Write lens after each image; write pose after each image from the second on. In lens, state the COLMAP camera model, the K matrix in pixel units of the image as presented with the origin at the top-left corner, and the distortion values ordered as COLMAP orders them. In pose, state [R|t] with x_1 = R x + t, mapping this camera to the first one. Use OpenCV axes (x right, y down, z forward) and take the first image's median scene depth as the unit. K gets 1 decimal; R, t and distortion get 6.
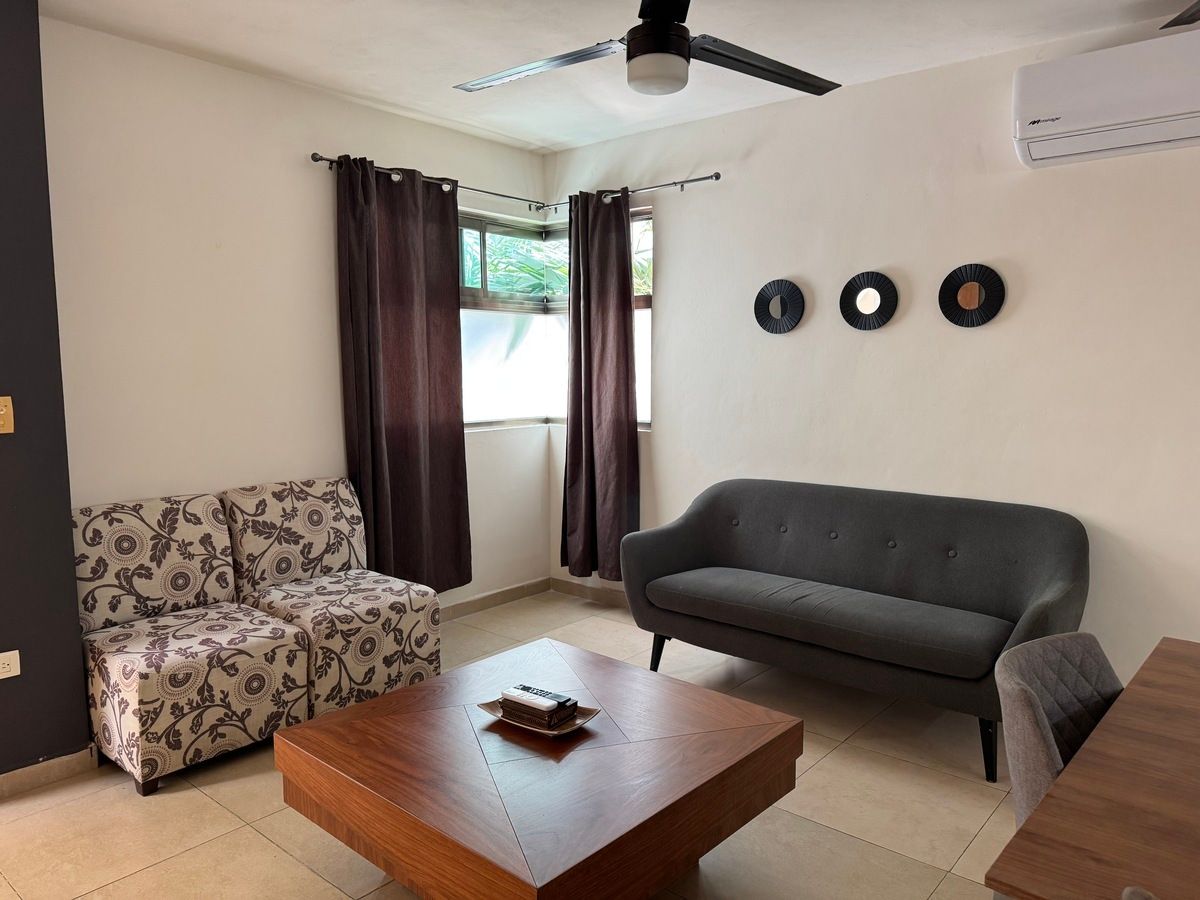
lens RADIAL K [[838.5, 0, 600.1], [0, 838.5, 456.7], [0, 0, 1]] dist [0.094062, -0.181906]
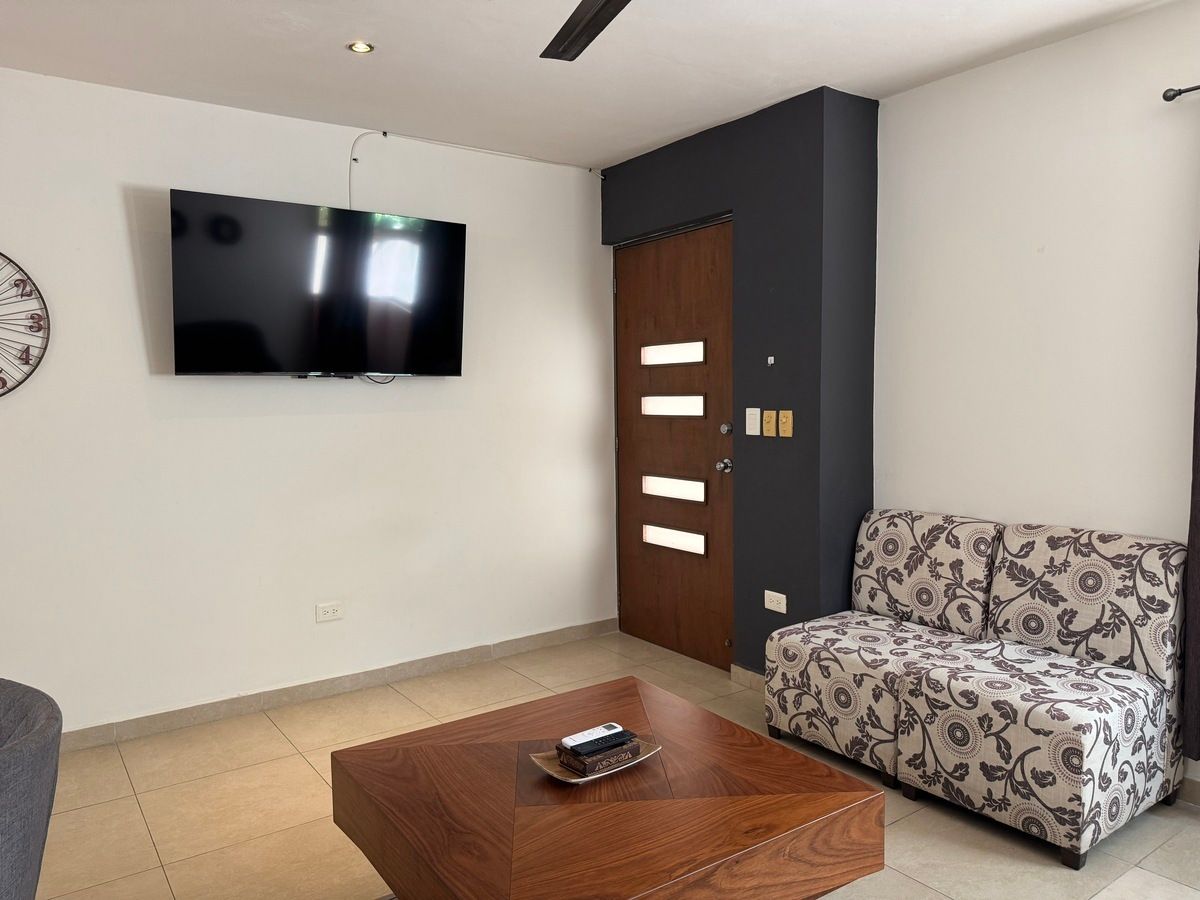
lens RADIAL K [[832.8, 0, 600.0], [0, 832.8, 450.0], [0, 0, 1]] dist [0.081079, -0.142658]
pose [[-0.245052, 0.067697, -0.967143, 0.544225], [-0.092982, 0.991320, 0.092949, -0.082365], [0.965041, 0.112704, -0.236631, 0.806690]]
